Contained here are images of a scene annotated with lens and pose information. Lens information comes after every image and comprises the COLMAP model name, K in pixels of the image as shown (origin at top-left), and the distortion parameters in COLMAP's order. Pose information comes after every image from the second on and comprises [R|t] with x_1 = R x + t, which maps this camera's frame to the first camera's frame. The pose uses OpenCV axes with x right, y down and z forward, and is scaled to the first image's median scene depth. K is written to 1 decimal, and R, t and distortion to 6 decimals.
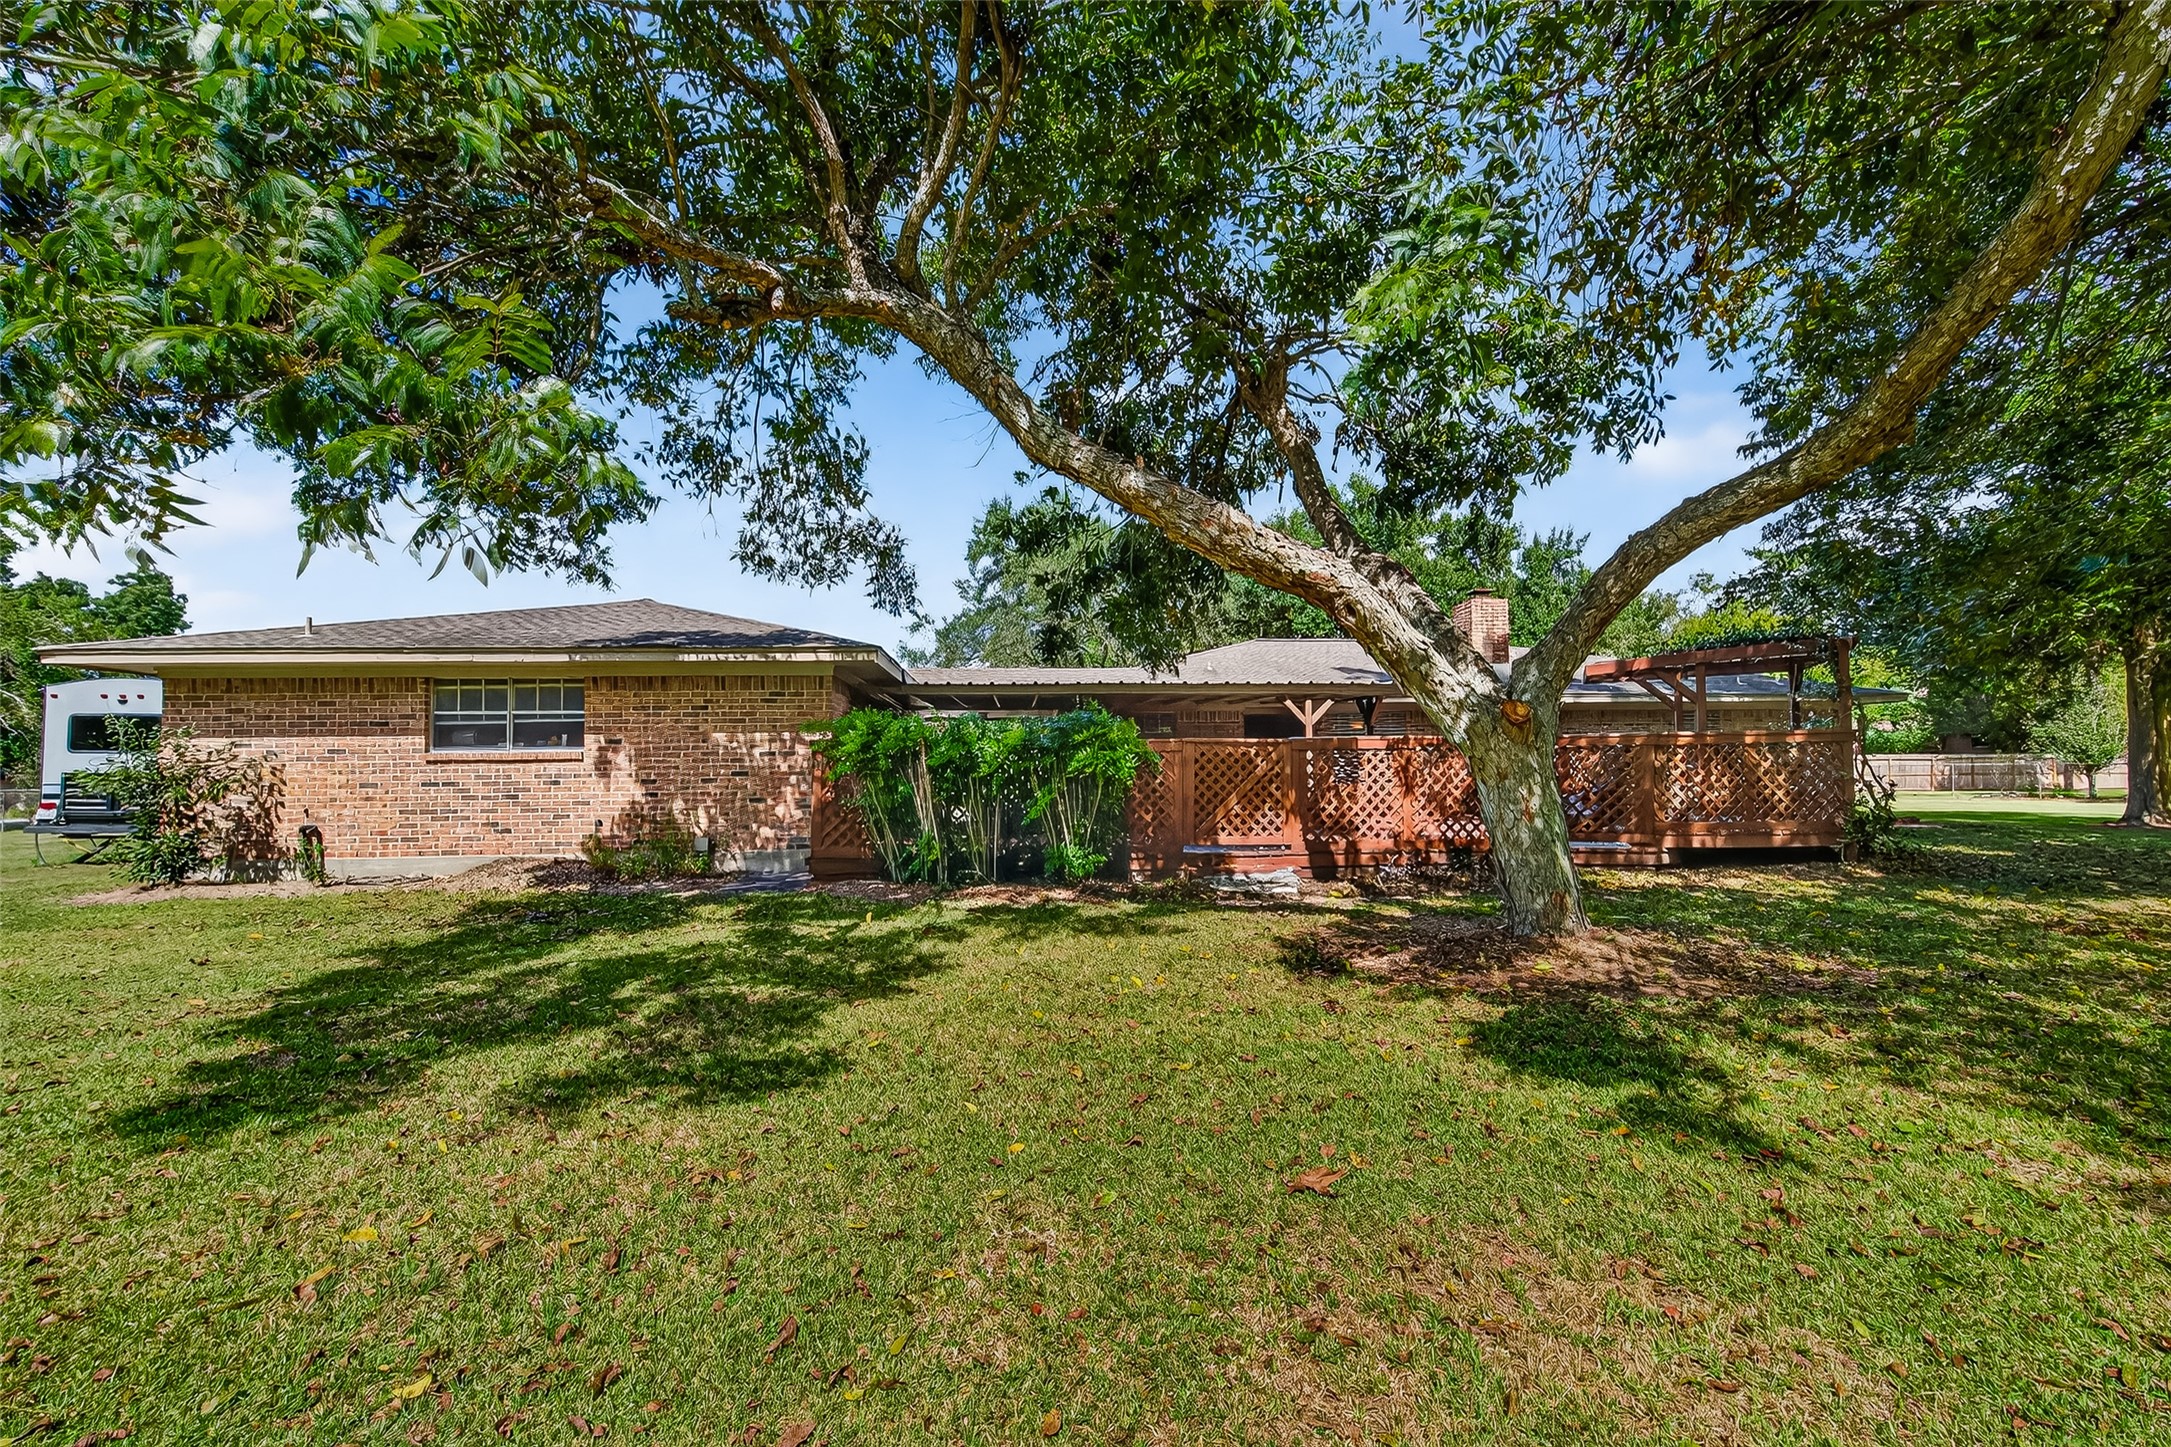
lens RADIAL K [[866.5, 0, 1096.5], [0, 866.5, 758.8], [0, 0, 1]] dist [0.001391, 0.000139]
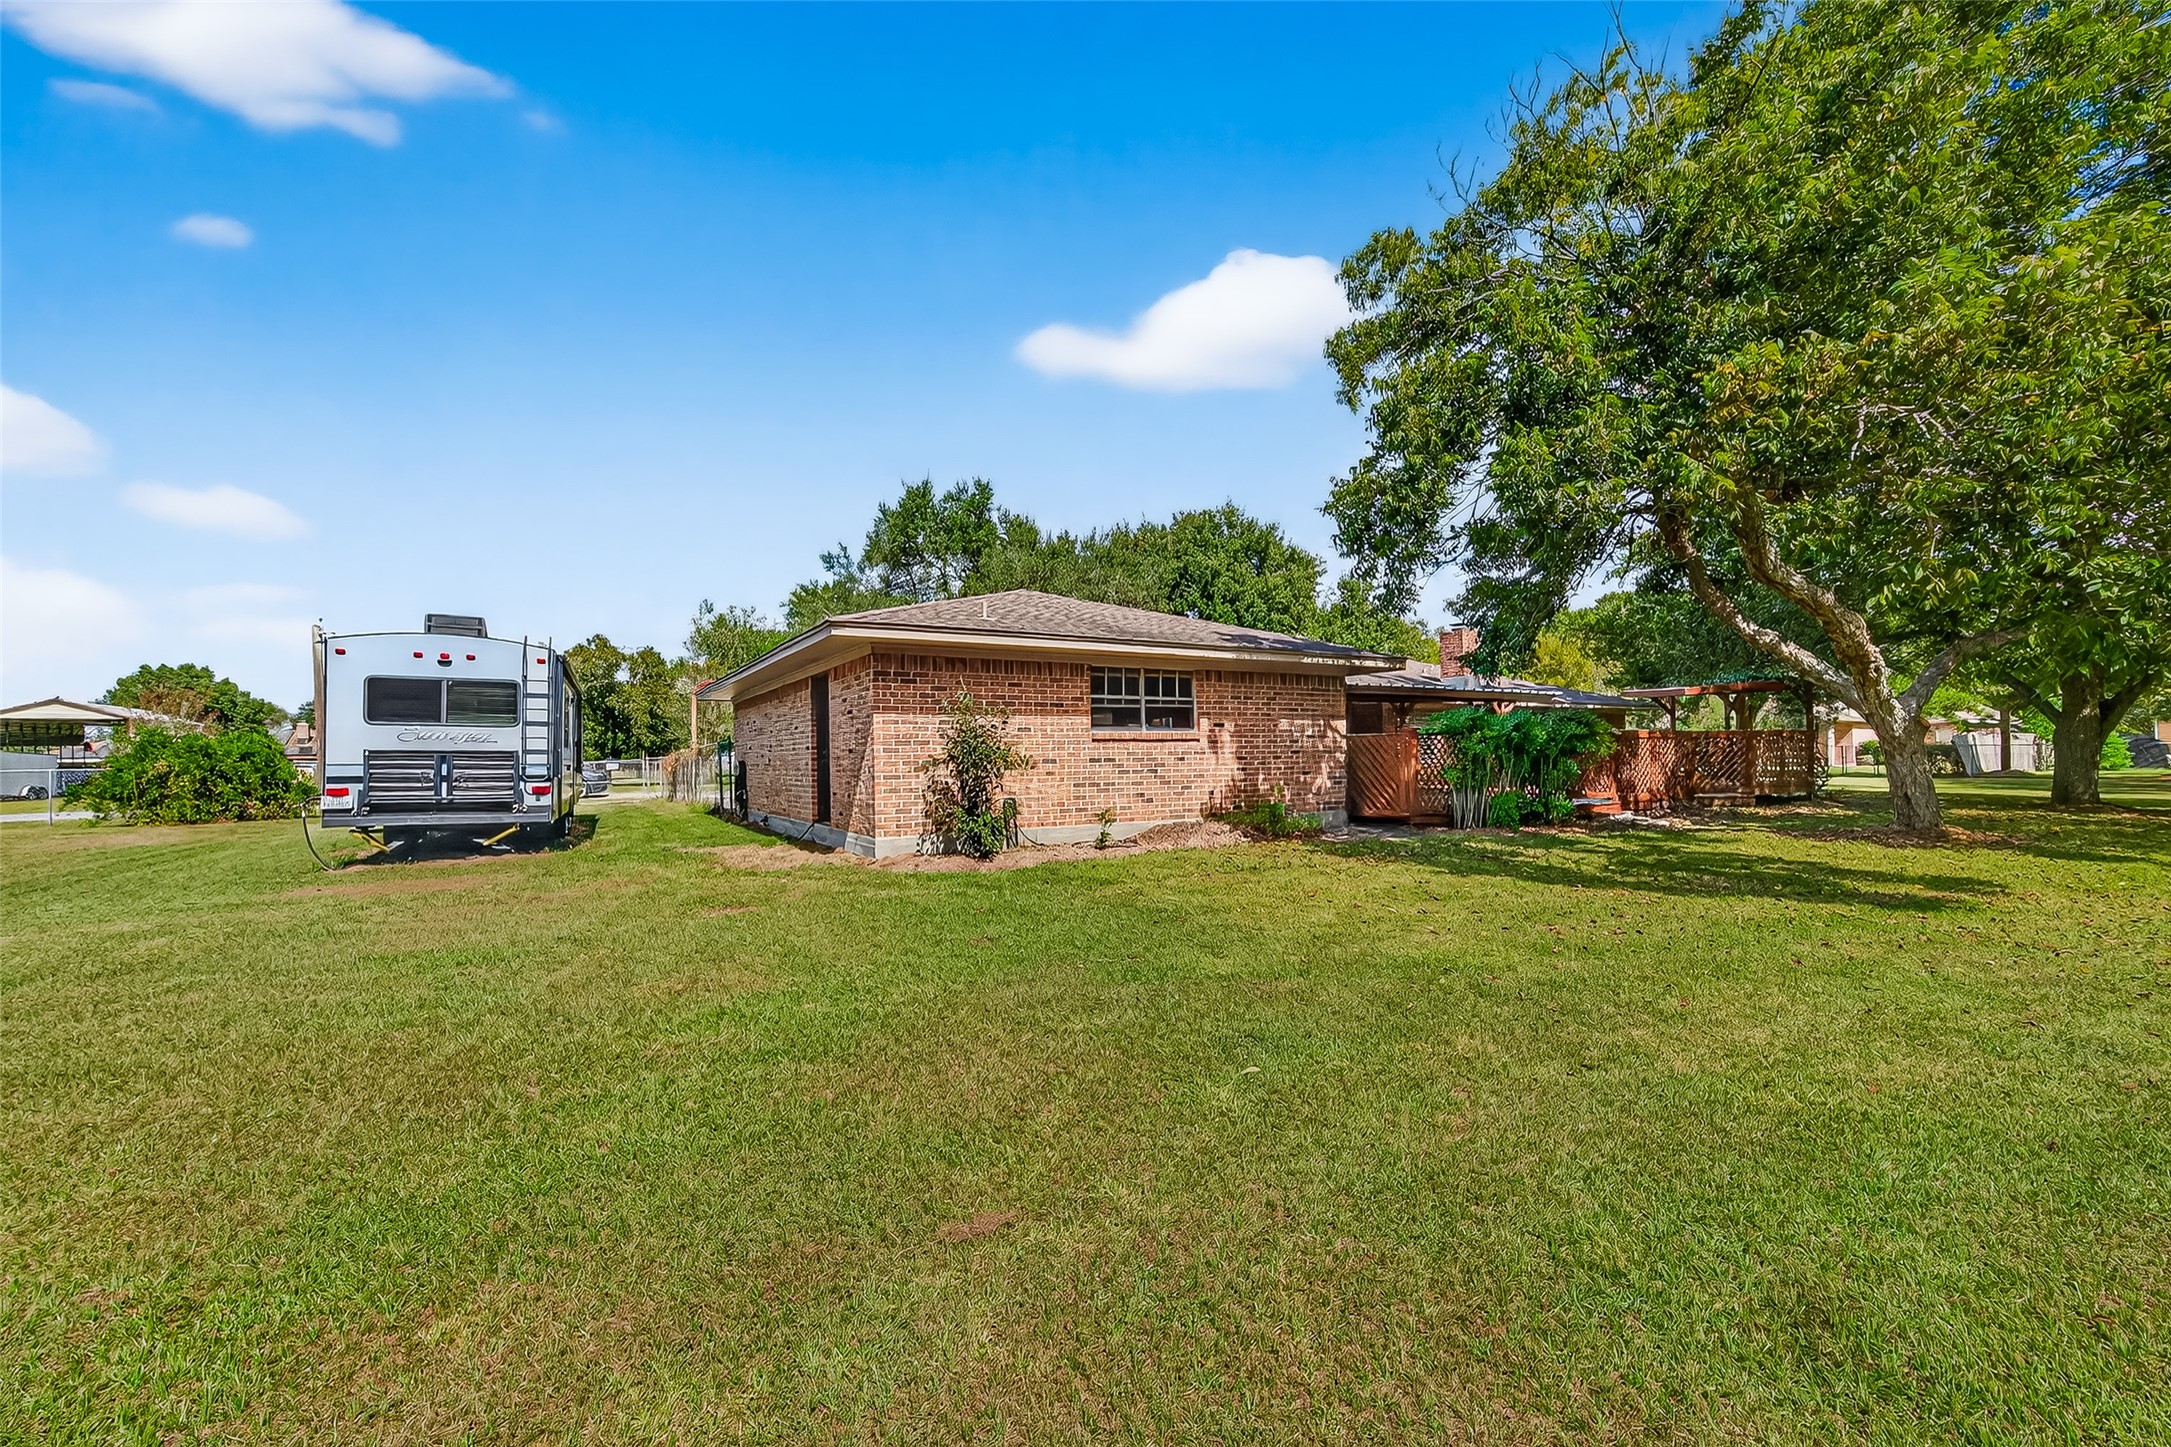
lens RADIAL K [[866.5, 0, 1096.5], [0, 866.5, 758.8], [0, 0, 1]] dist [0.001391, 0.000139]
pose [[0.897412, 0.001061, 0.441193, -1.257938], [-0.006711, 0.999914, 0.011244, 0.015073], [-0.441143, -0.013051, 0.897342, -0.003009]]
